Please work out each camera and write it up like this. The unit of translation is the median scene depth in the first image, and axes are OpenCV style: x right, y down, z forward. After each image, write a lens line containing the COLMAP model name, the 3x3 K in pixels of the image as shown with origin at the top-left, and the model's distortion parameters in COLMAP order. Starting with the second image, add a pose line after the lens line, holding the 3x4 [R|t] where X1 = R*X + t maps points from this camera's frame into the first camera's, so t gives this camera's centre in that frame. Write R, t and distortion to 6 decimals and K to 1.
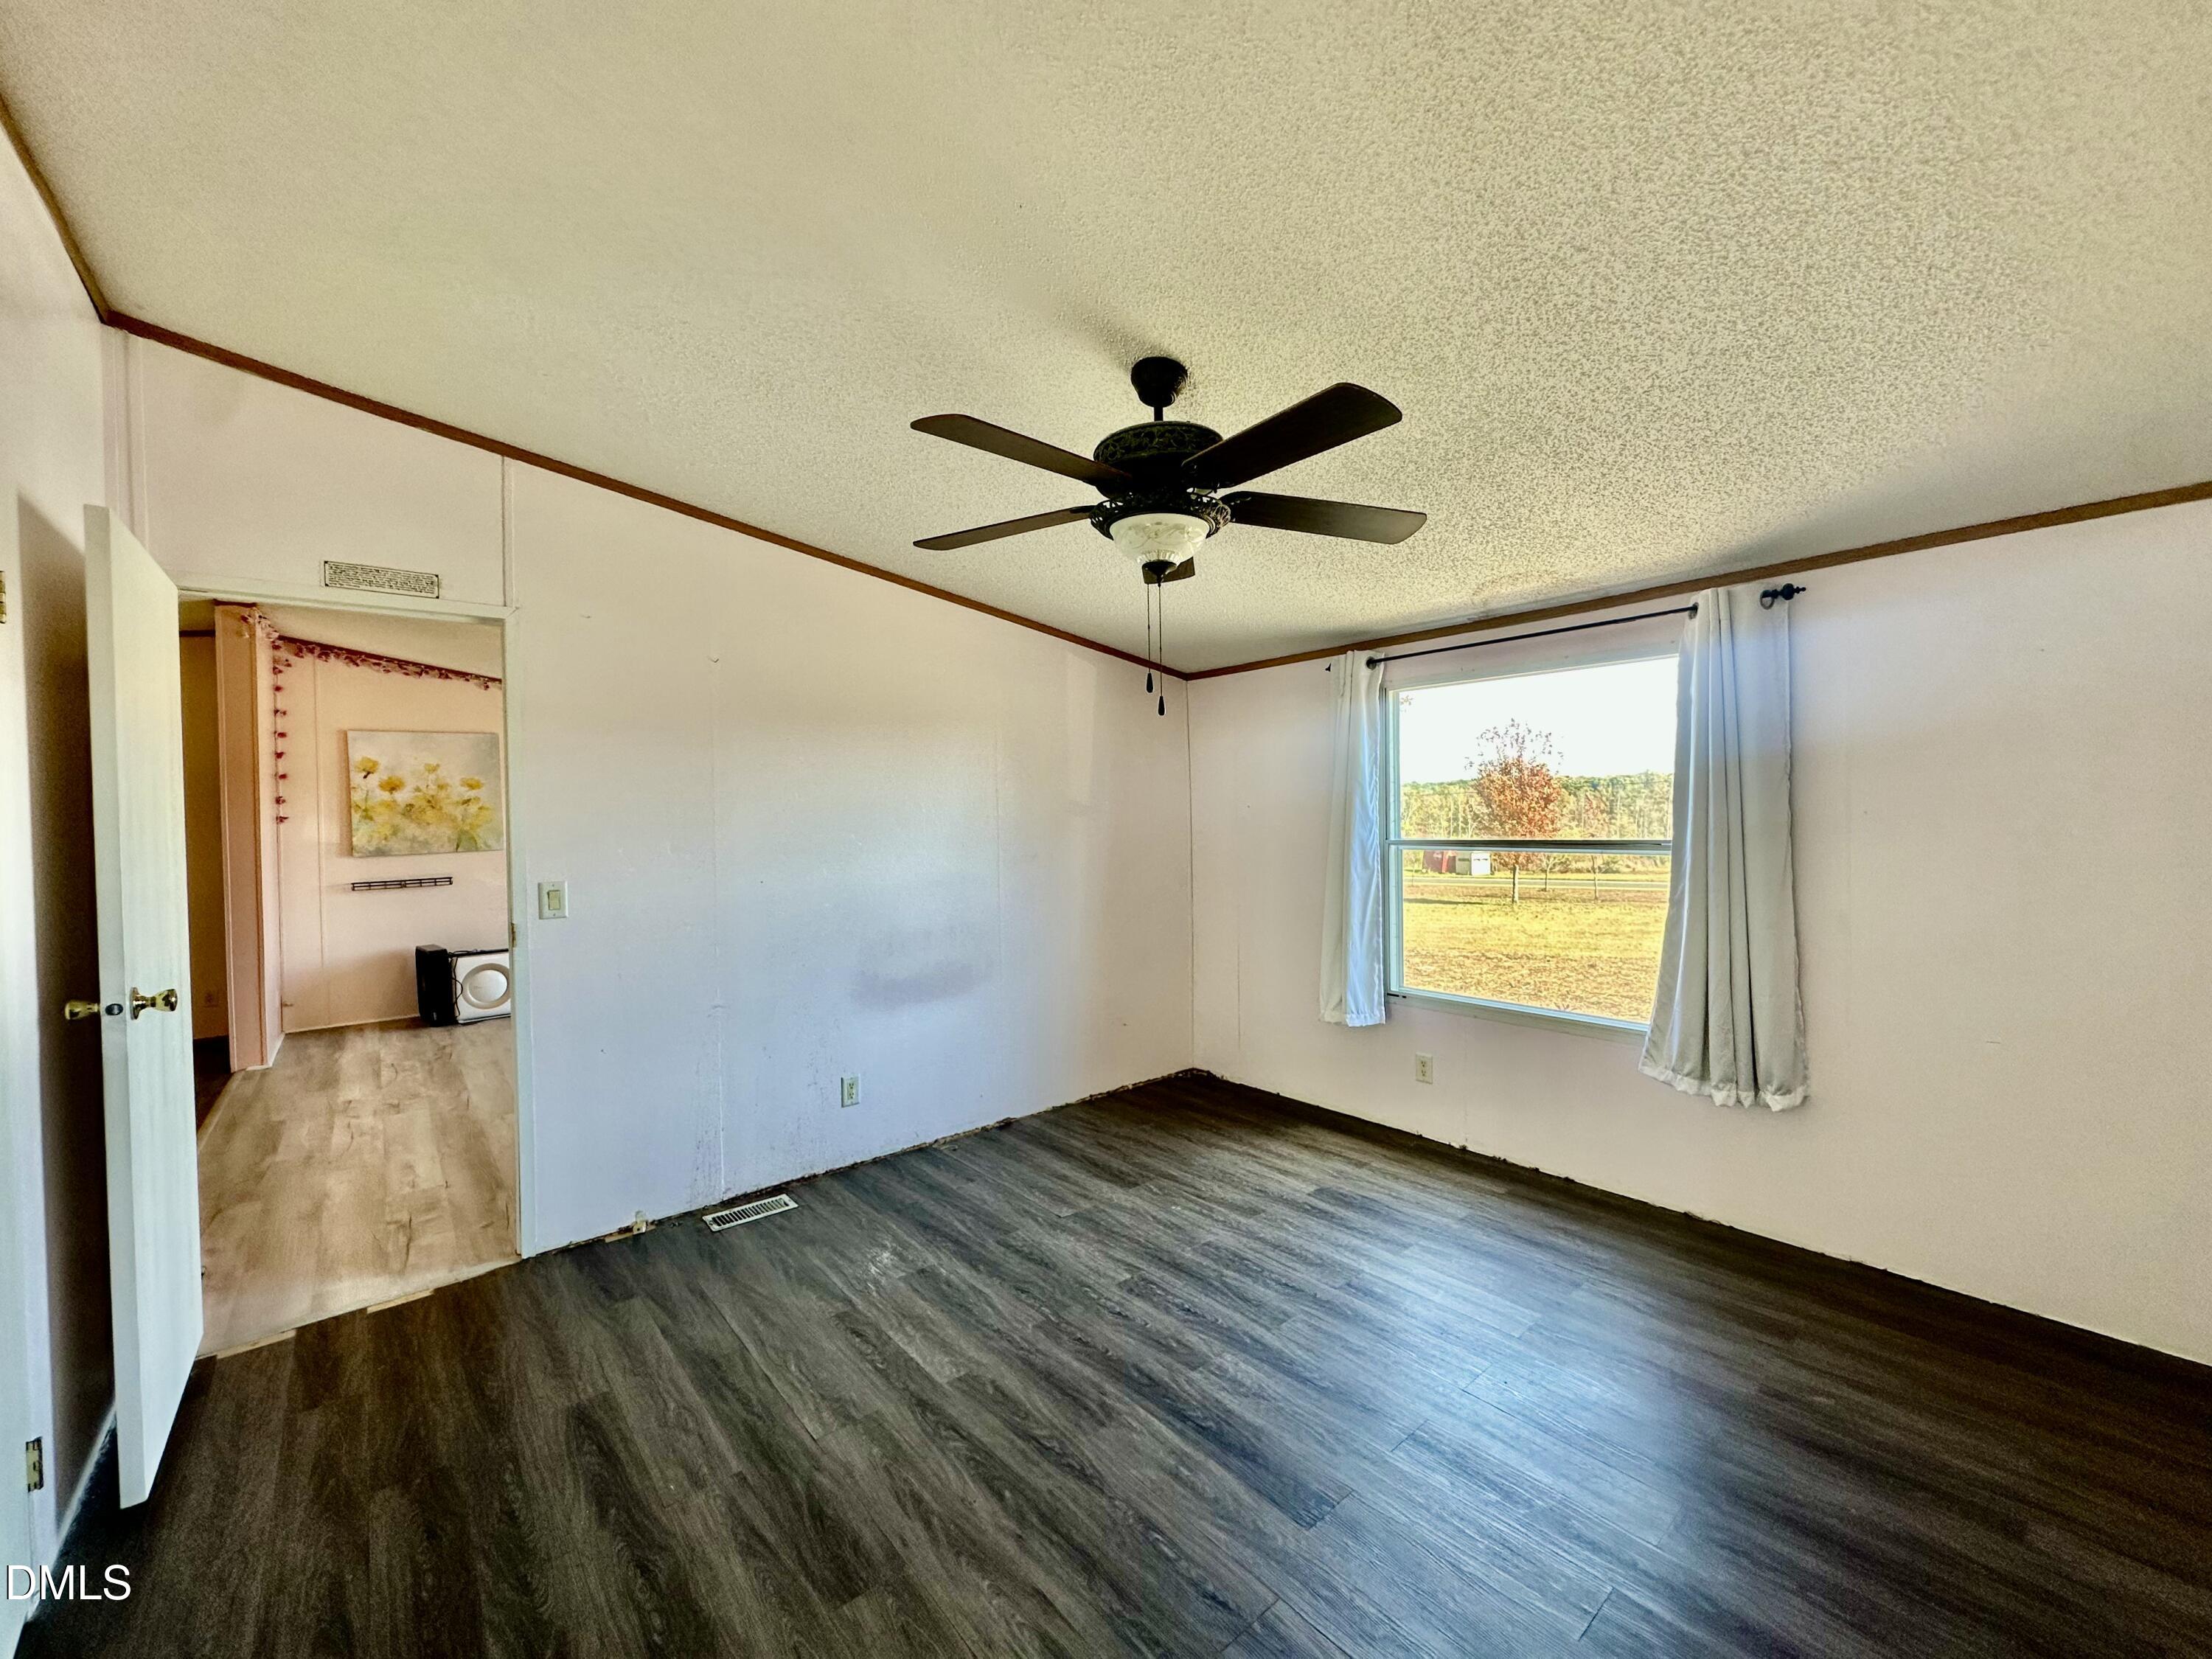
lens RADIAL K [[878.9, 0, 1097.6], [0, 878.9, 820.3], [0, 0, 1]] dist [-0.005155, 0.001382]
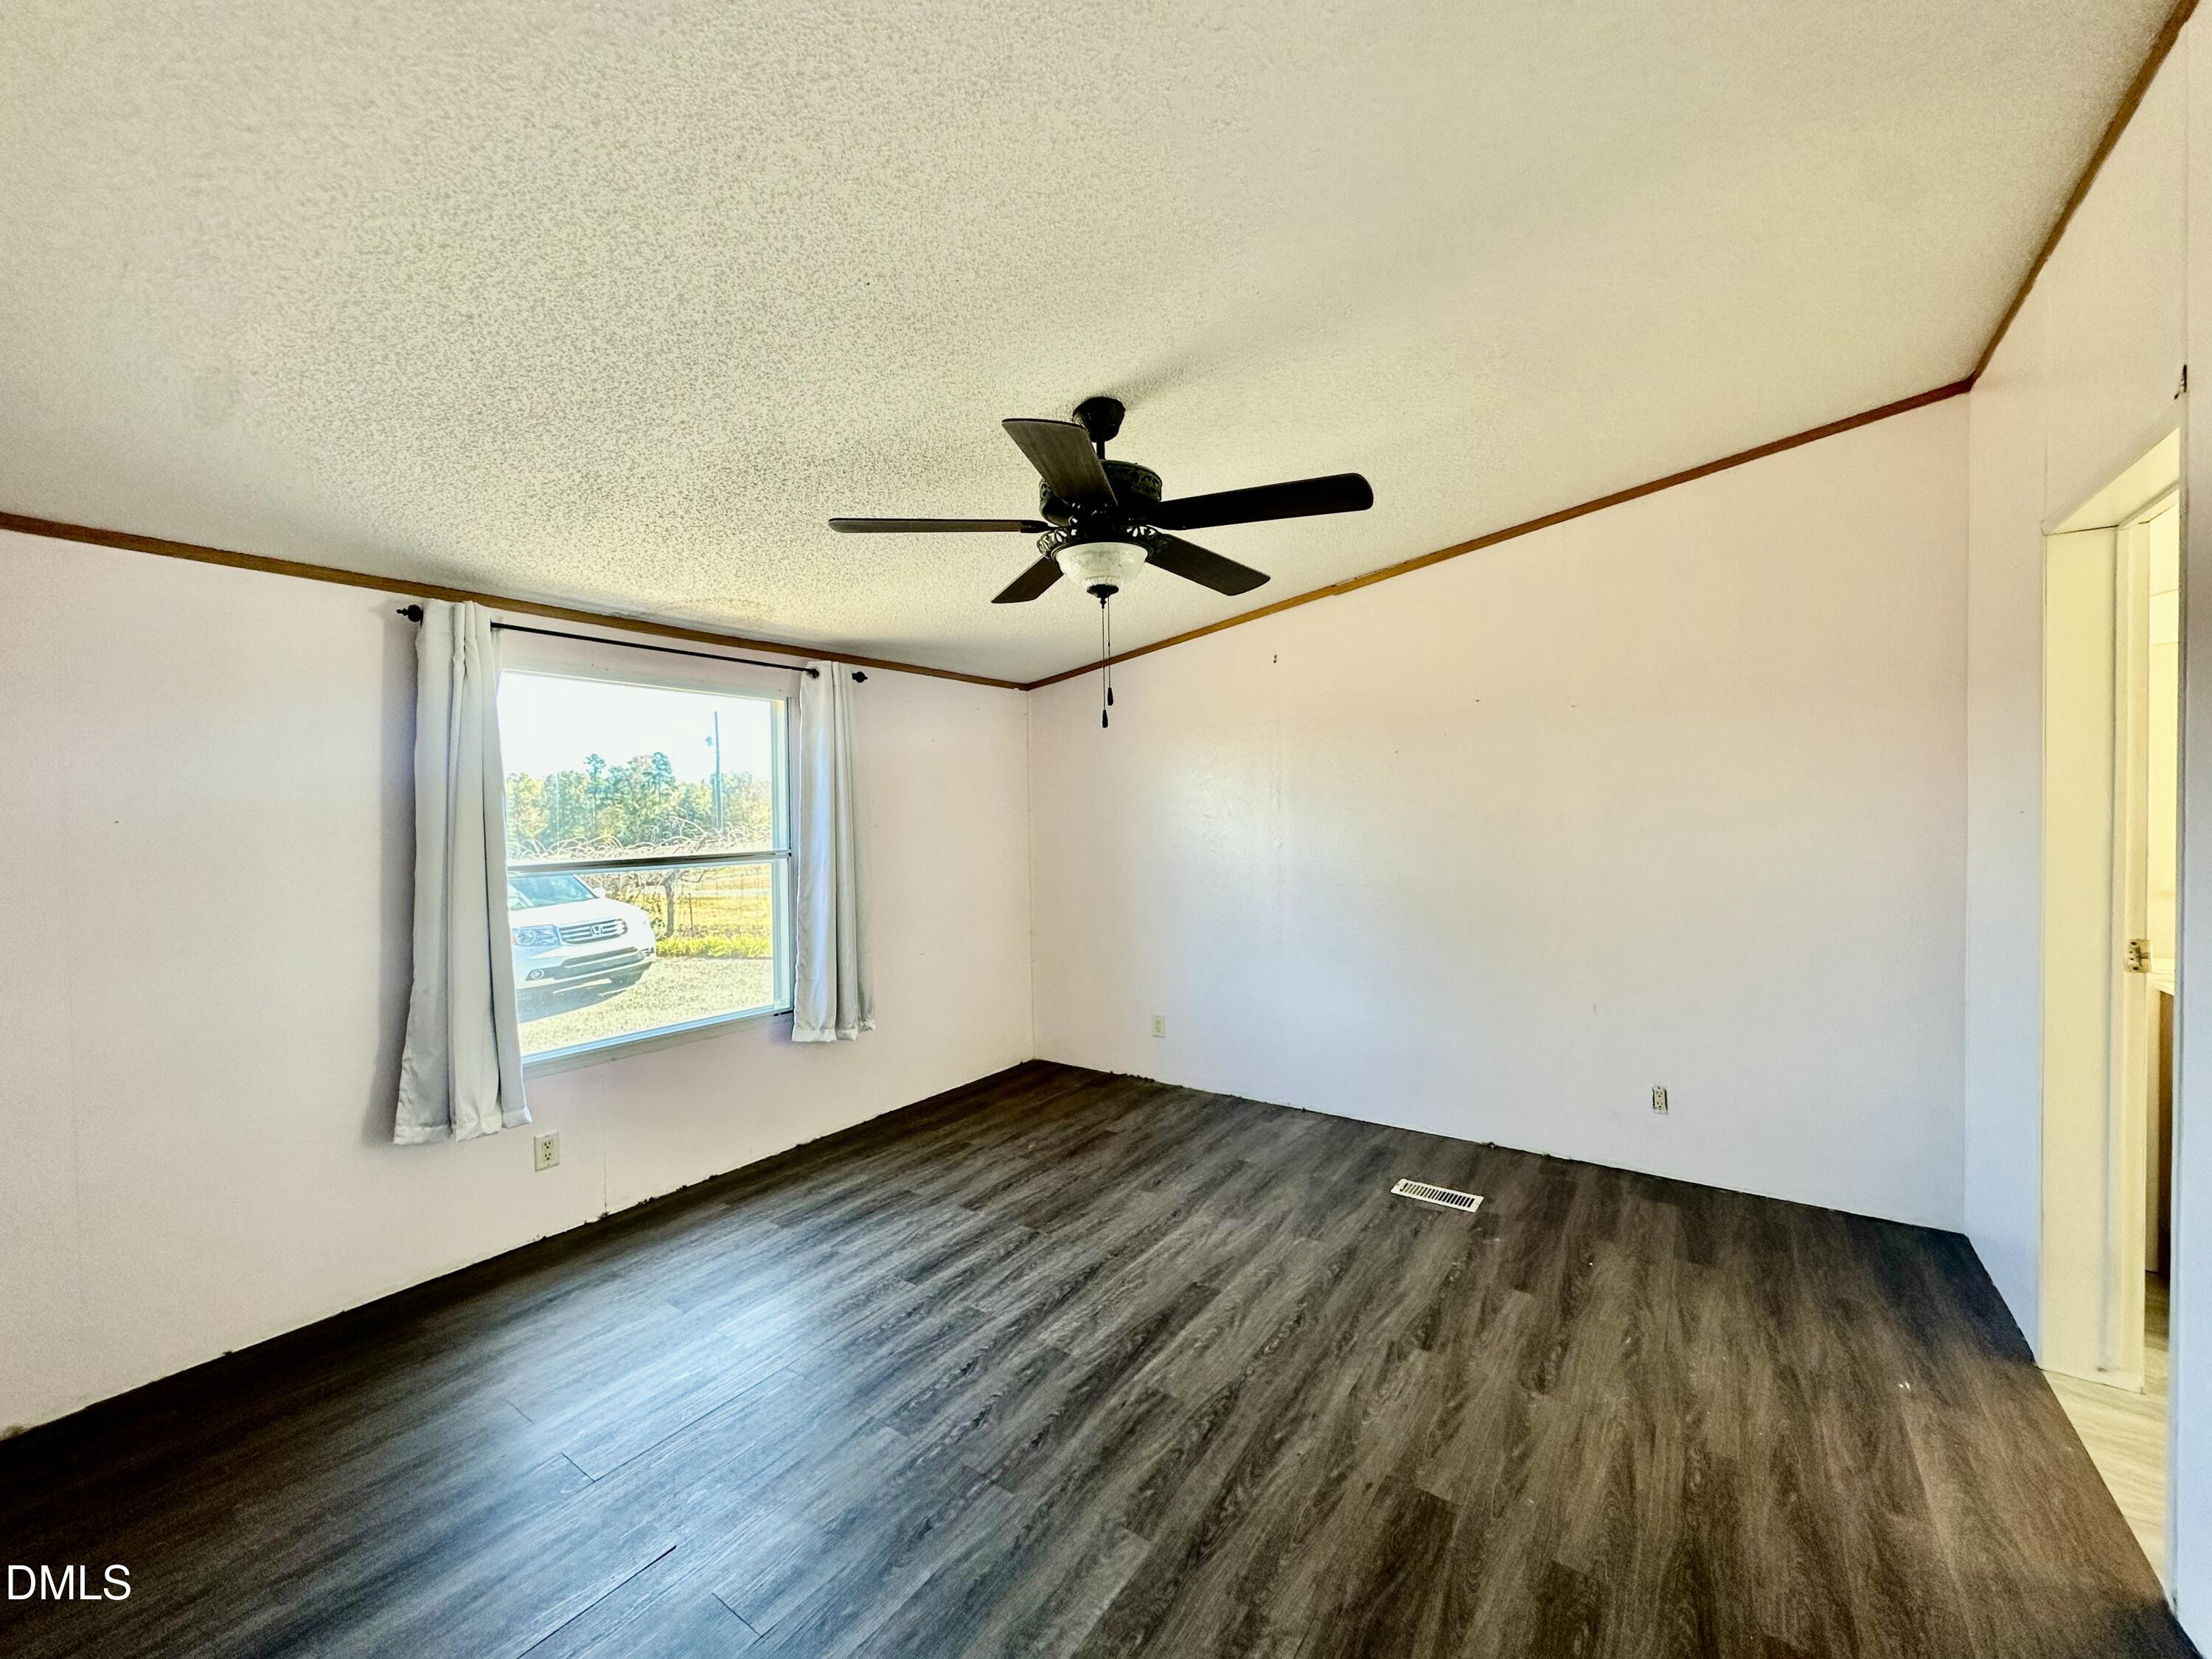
lens RADIAL K [[878.9, 0, 1116.0], [0, 878.9, 814.1], [0, 0, 1]] dist [-0.005155, 0.001382]
pose [[-0.268803, 0.020771, 0.962971, -0.936850], [0.025031, 0.999580, -0.014574, 0.002697], [-0.962870, 0.020187, -0.269210, 1.233963]]
